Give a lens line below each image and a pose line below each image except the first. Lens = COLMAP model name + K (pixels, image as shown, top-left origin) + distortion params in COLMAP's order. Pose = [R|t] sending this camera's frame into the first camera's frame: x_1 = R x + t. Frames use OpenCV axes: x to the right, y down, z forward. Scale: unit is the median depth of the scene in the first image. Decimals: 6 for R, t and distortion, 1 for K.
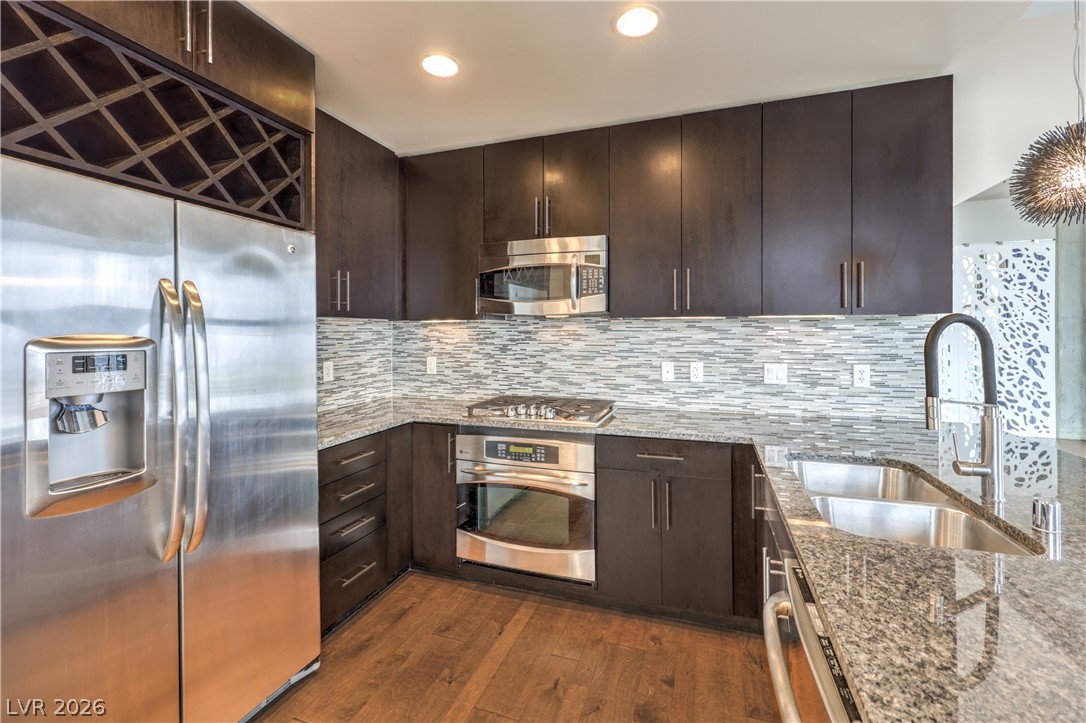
lens RADIAL K [[456.0, 0, 551.9], [0, 456.0, 334.7], [0, 0, 1]] dist [-0.000549, 0.000029]
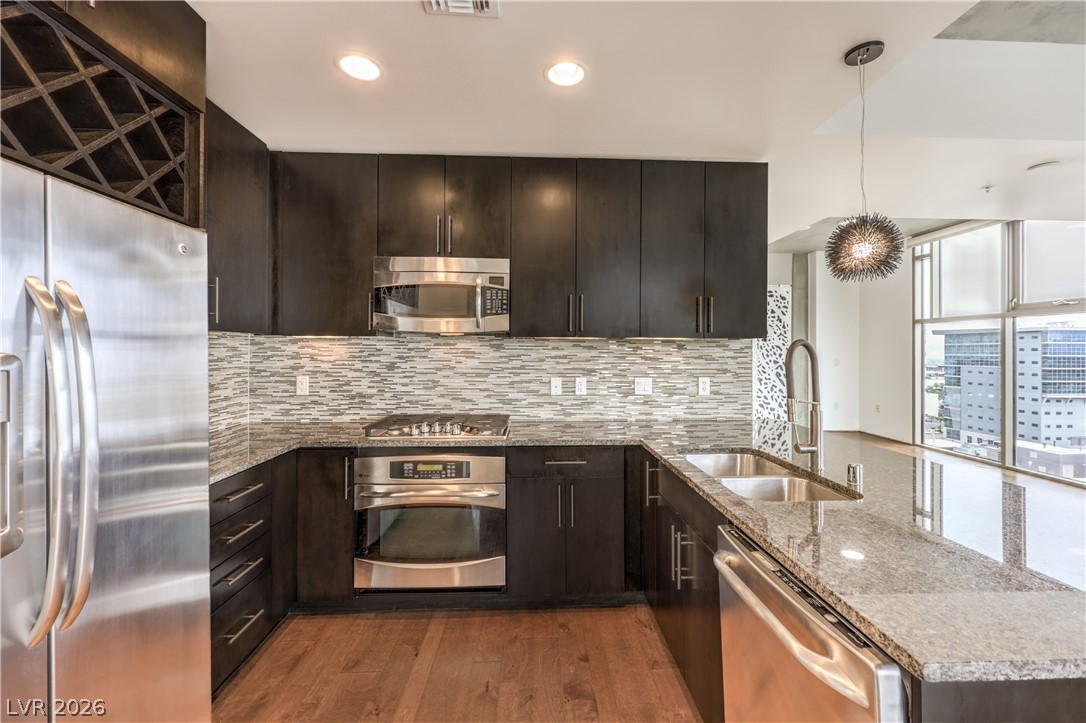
lens RADIAL K [[448.1, 0, 549.2], [0, 448.1, 351.7], [0, 0, 1]] dist [0.000995, 0.000241]
pose [[0.931913, 0.006576, 0.362622, -0.155152], [-0.005729, 0.999978, -0.003409, 0.000764], [-0.362636, 0.001099, 0.931930, -0.007087]]
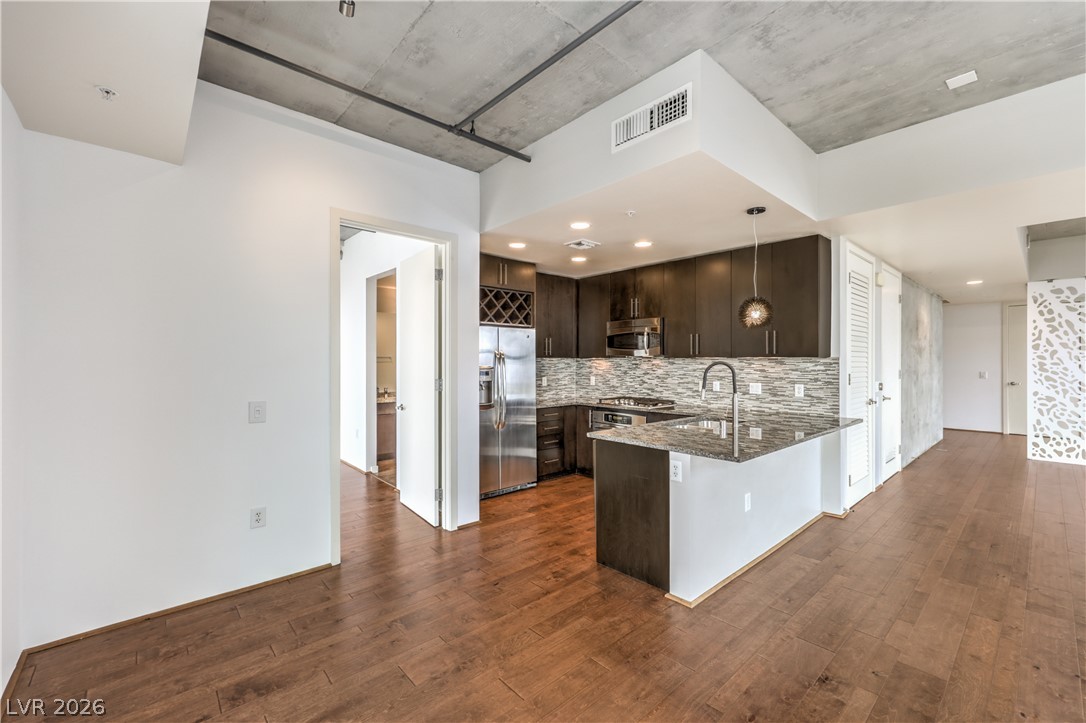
lens RADIAL K [[453.3, 0, 543.0], [0, 453.3, 361.5], [0, 0, 1]] dist [0.000538, 0.000140]
pose [[0.870807, 0.003631, -0.491611, 0.594517], [-0.003225, 0.999993, 0.001673, -0.020763], [0.491614, 0.000129, 0.870813, -0.933663]]
